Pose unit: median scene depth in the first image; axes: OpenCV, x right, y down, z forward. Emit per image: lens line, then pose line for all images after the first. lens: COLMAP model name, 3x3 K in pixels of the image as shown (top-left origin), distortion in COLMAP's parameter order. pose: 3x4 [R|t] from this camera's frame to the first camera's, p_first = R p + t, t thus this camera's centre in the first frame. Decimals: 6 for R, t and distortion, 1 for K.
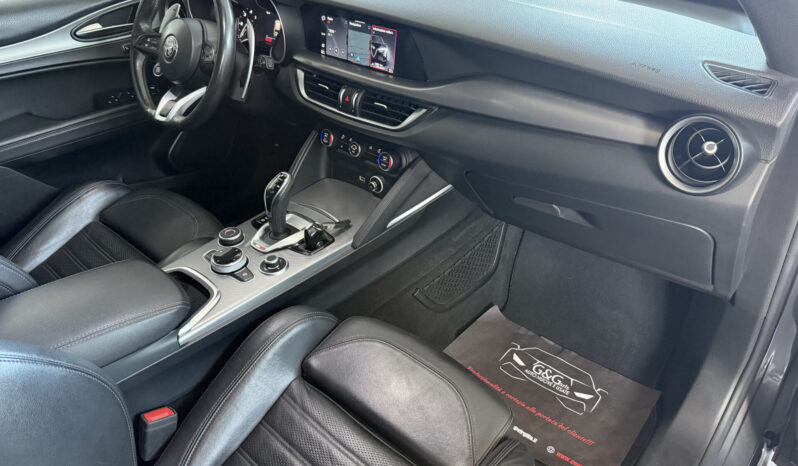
lens RADIAL K [[563.4, 0, 399.0], [0, 563.4, 233.0], [0, 0, 1]] dist [0.138294, -0.283222]
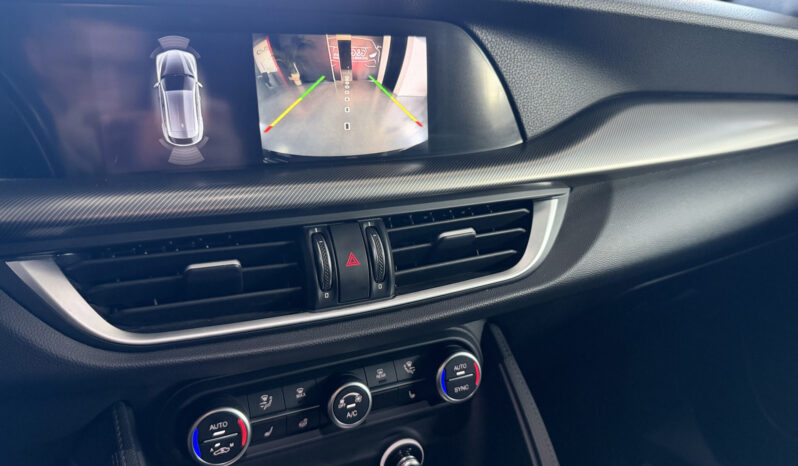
lens RADIAL K [[579.6, 0, 400.9], [0, 579.6, 236.9], [0, 0, 1]] dist [0.087035, -0.217747]
pose [[0.380886, -0.275119, 0.882743, -0.357970], [0.481950, 0.873830, 0.064389, -0.254637], [-0.789081, 0.400913, 0.465423, 0.823132]]
